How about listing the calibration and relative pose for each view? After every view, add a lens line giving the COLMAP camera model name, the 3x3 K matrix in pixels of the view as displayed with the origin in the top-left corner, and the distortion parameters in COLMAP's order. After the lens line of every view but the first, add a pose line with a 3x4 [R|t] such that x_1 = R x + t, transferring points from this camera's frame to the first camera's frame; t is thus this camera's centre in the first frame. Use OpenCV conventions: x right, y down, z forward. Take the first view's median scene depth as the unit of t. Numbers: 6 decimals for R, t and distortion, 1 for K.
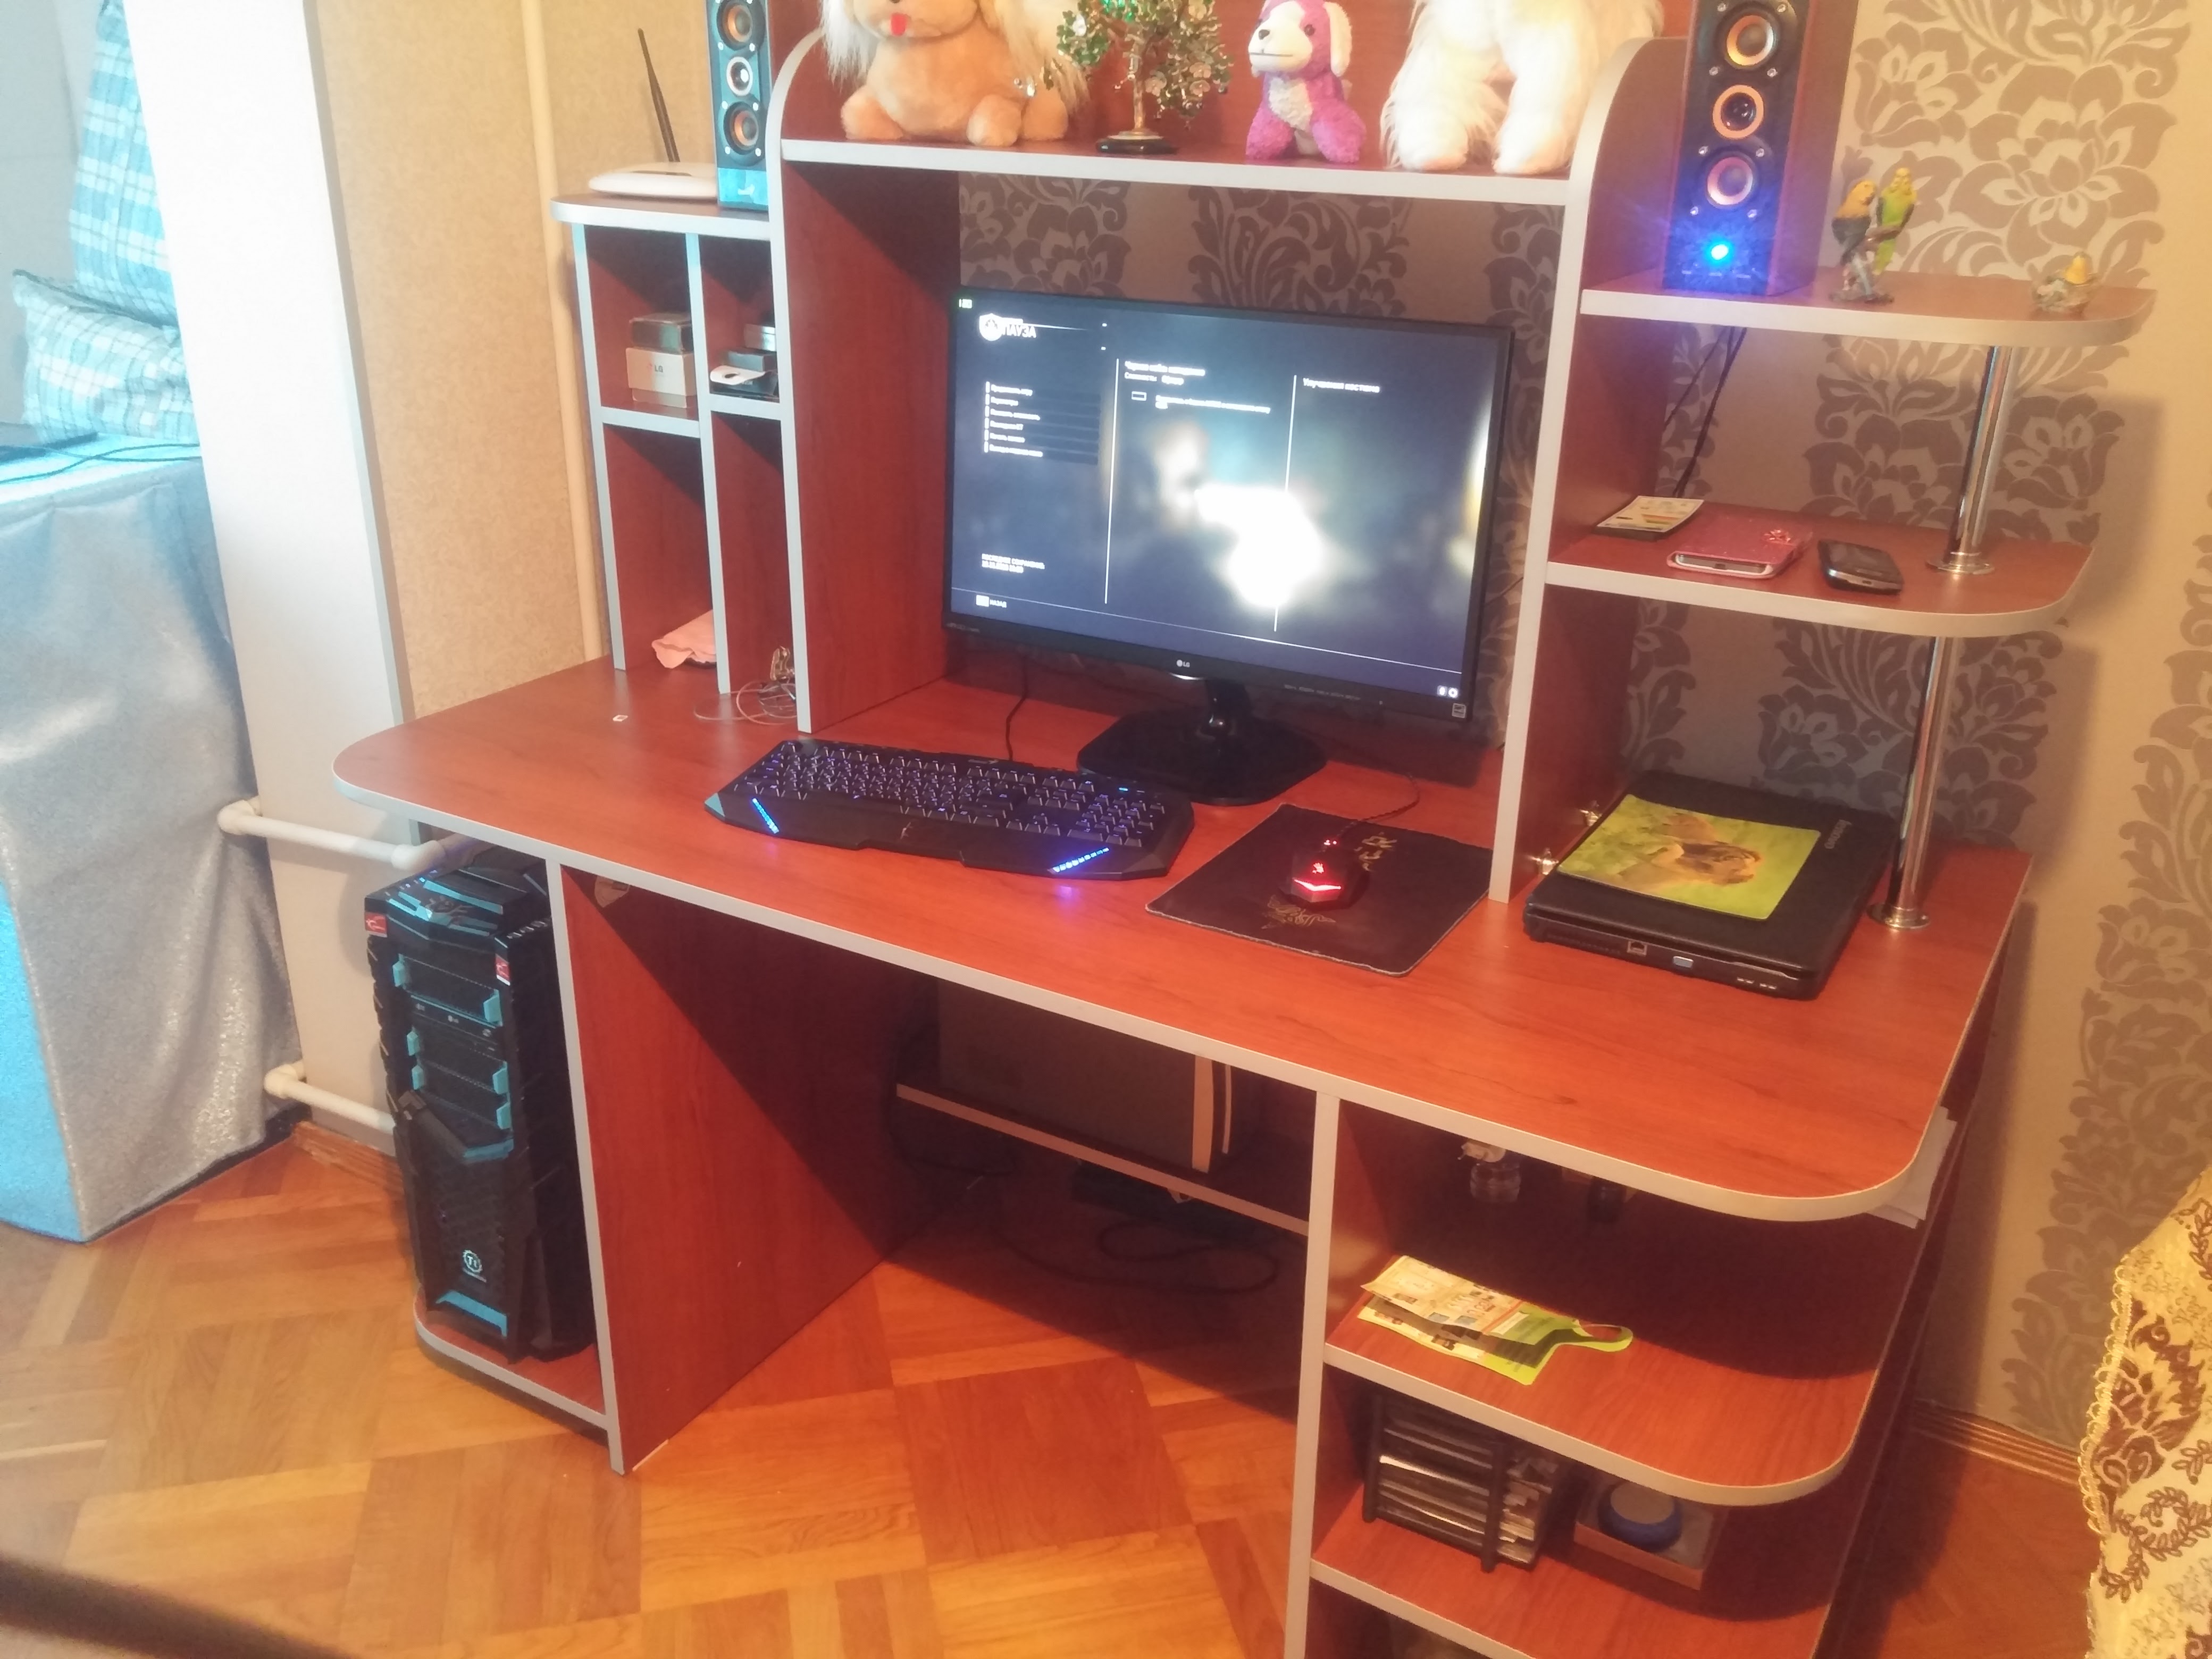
lens RADIAL K [[1880.6, 0, 1106.0], [0, 1880.6, 829.5], [0, 0, 1]] dist [0.083573, -0.087709]
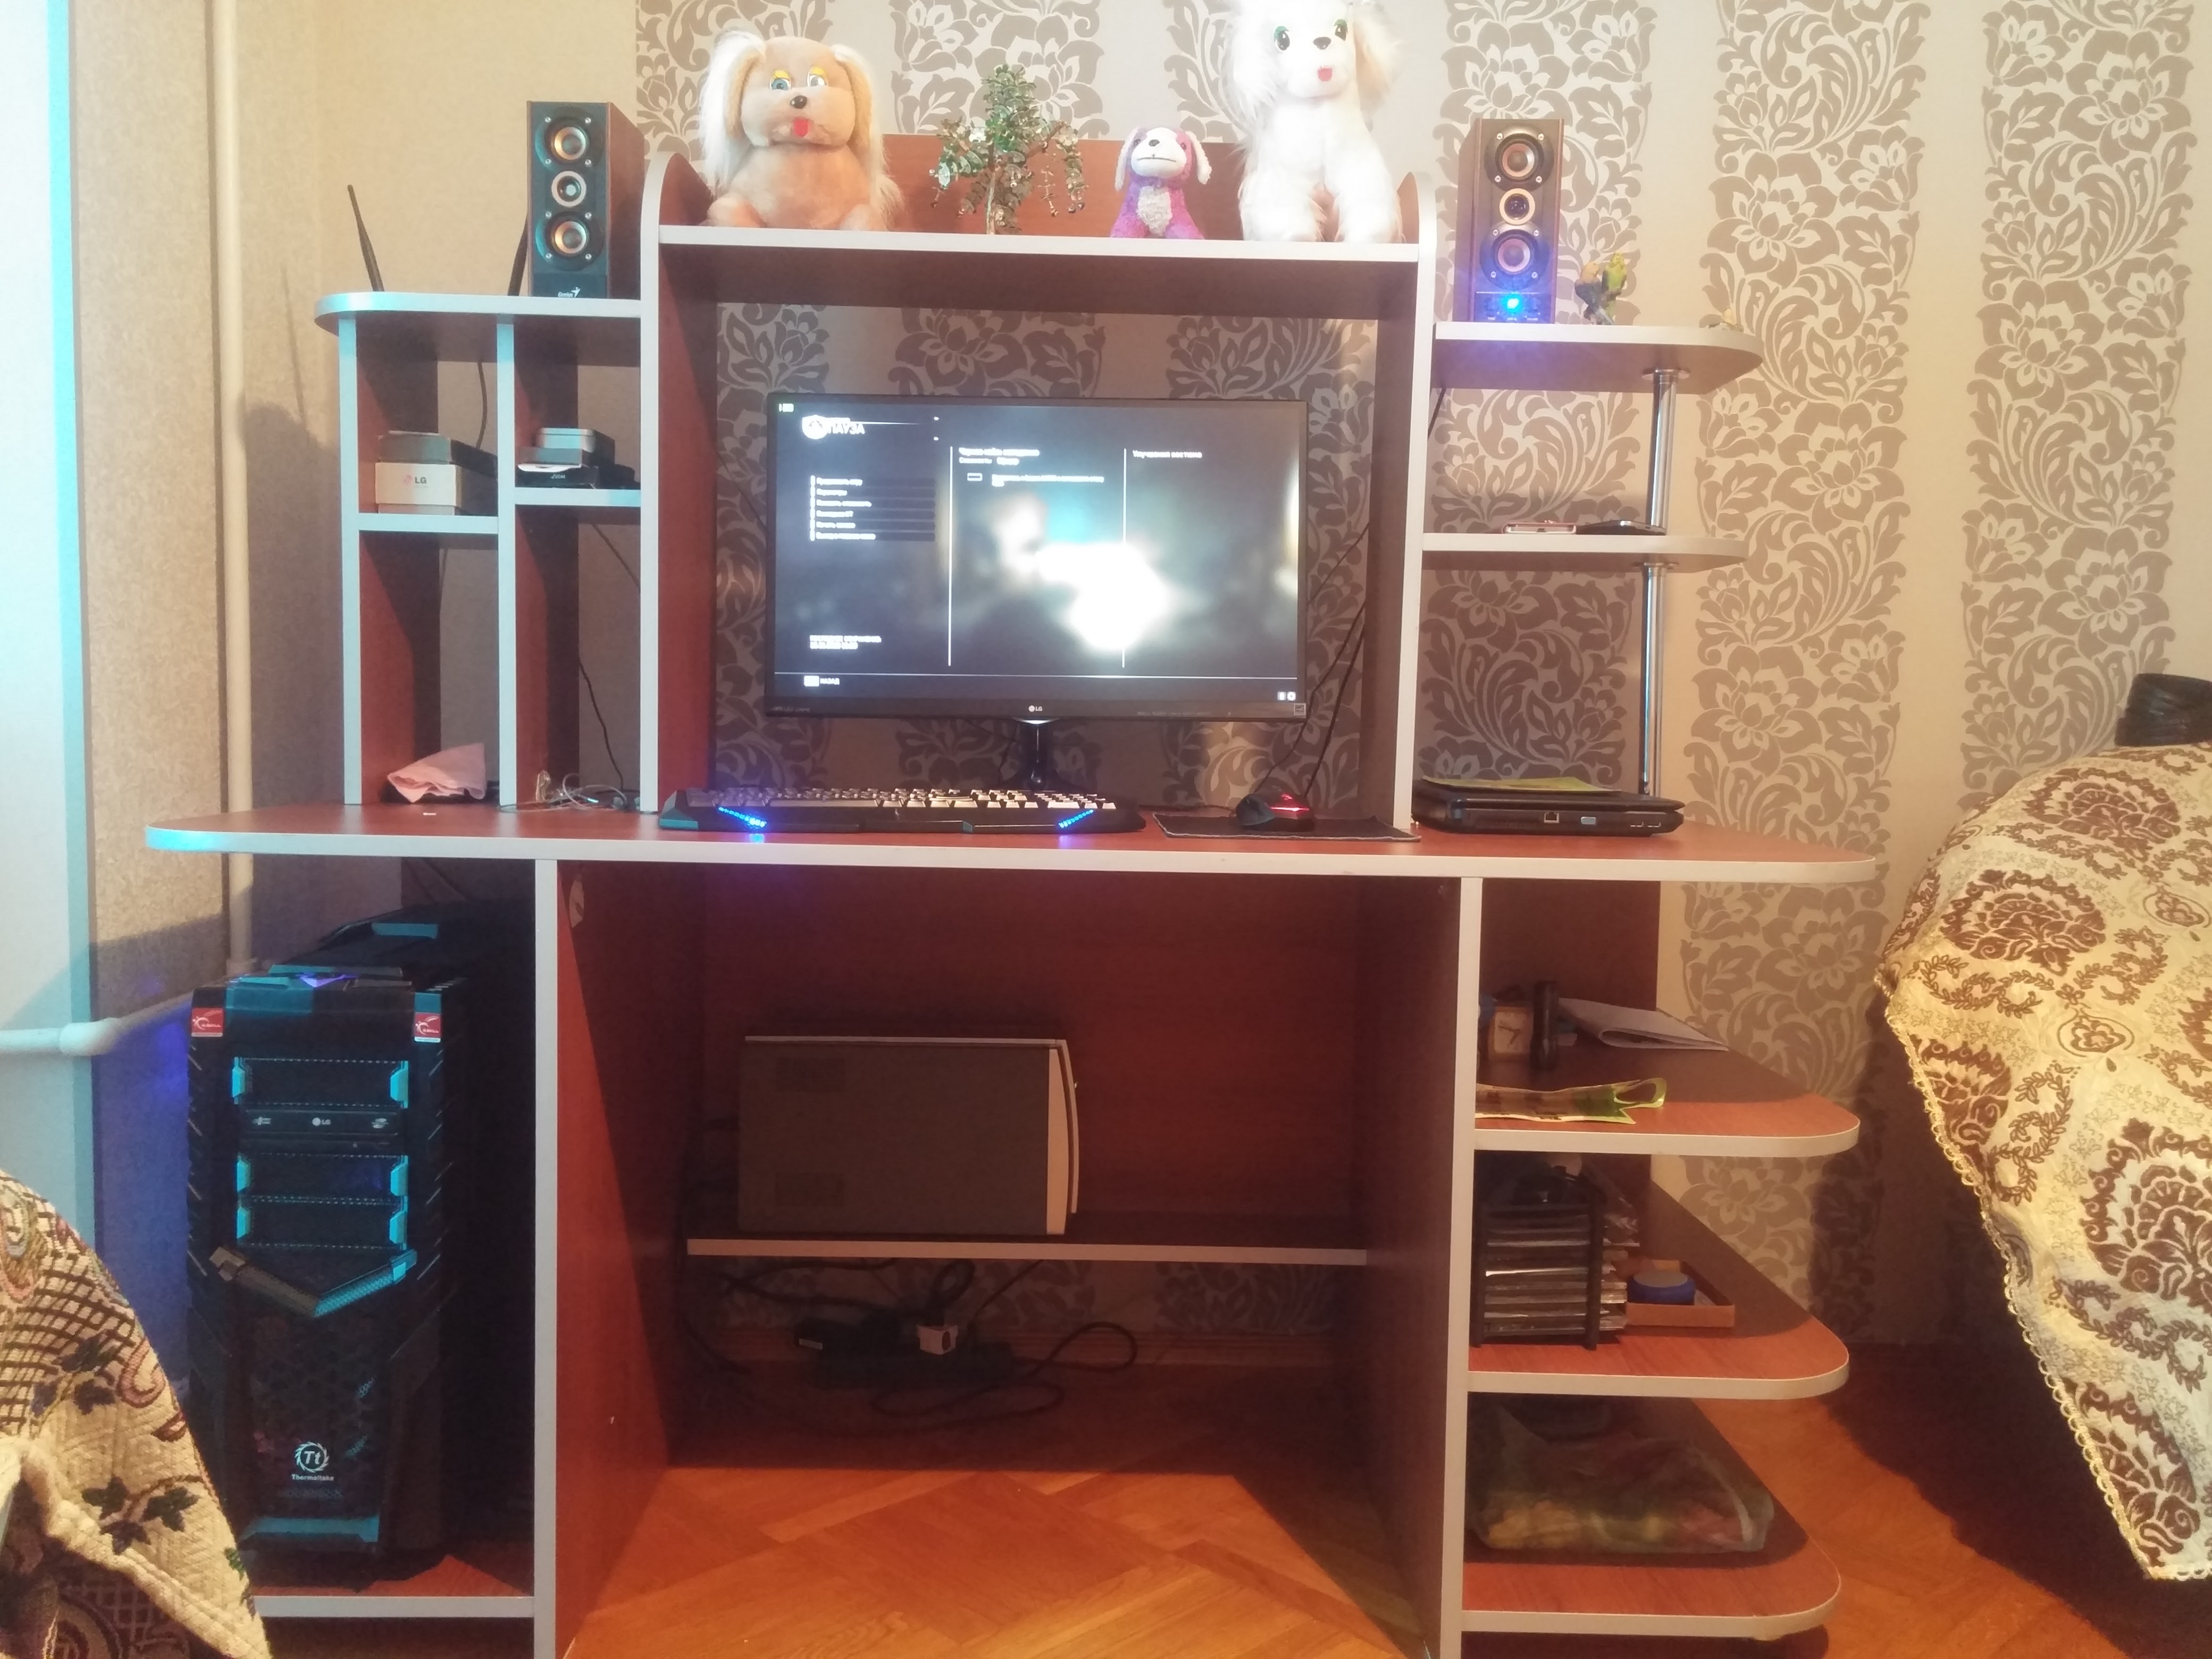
lens RADIAL K [[1880.6, 0, 1106.0], [0, 1880.6, 829.5], [0, 0, 1]] dist [0.083573, -0.087709]
pose [[0.852506, -0.030871, 0.521806, -0.509696], [0.192041, 0.946941, -0.257727, 0.275413], [-0.486163, 0.319922, 0.813201, 0.111346]]
